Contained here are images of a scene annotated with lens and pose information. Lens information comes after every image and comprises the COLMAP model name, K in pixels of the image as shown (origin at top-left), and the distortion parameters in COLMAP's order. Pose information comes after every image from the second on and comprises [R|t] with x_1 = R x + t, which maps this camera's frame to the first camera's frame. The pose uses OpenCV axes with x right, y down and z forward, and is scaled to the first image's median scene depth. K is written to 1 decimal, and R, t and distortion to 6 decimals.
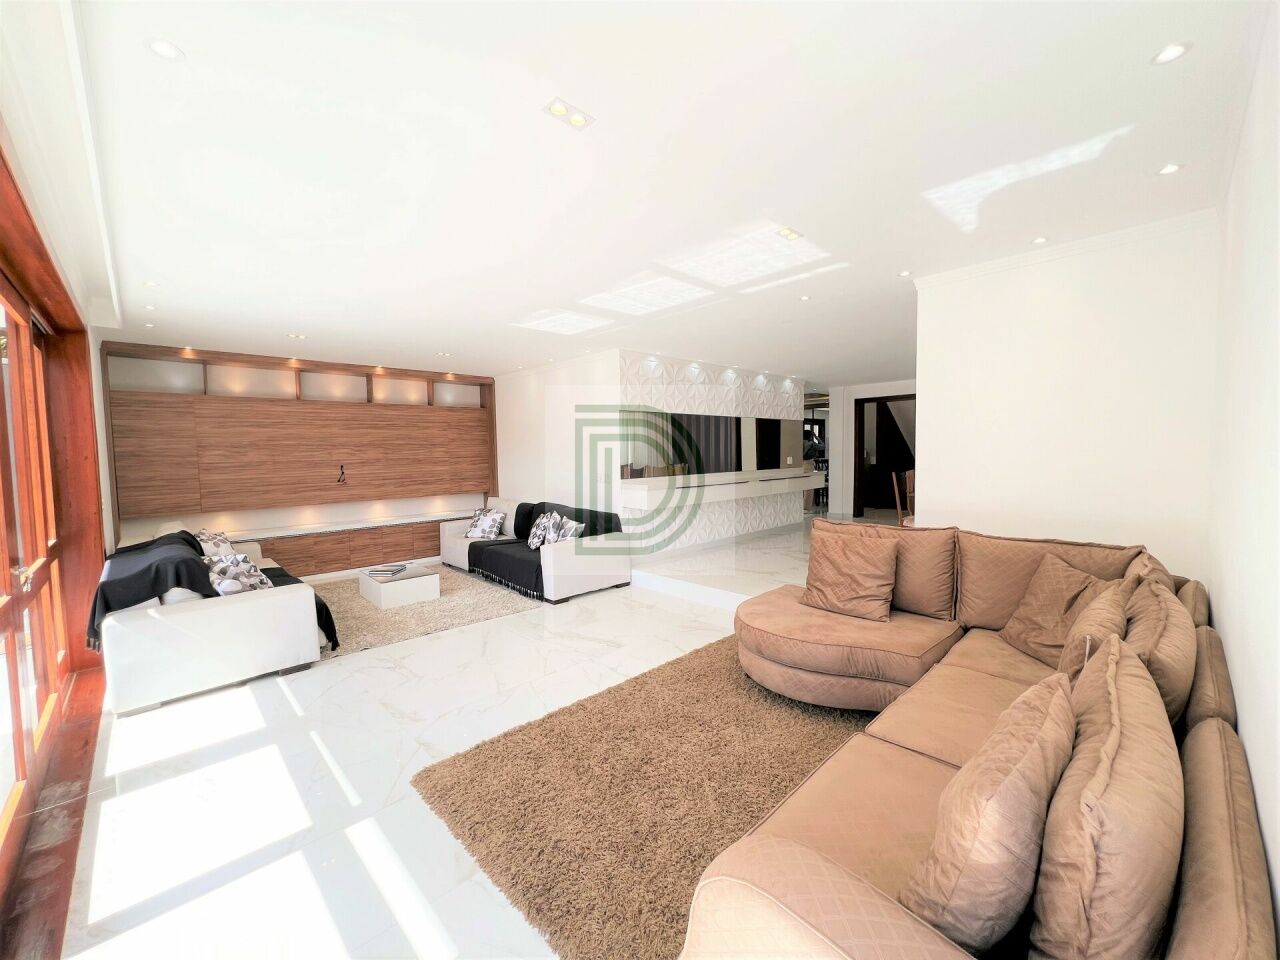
lens RADIAL K [[517.7, 0, 641.4], [0, 517.7, 479.1], [0, 0, 1]] dist [0.000733, 0.001082]
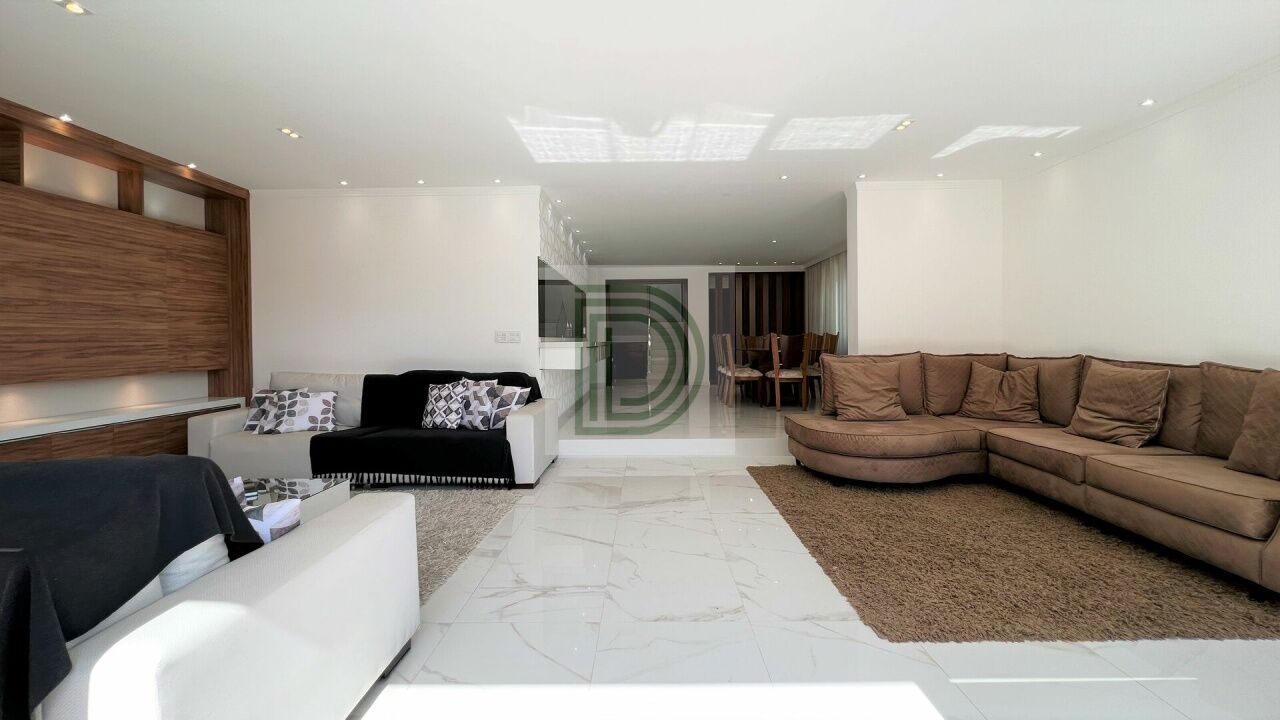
lens RADIAL K [[519.8, 0, 641.2], [0, 519.8, 343.6], [0, 0, 1]] dist [0.001162, 0.000662]
pose [[0.698014, 0.003104, 0.716077, -0.569545], [0.038264, 0.998400, -0.041627, 0.057099], [-0.715061, 0.056457, 0.696779, 0.295849]]
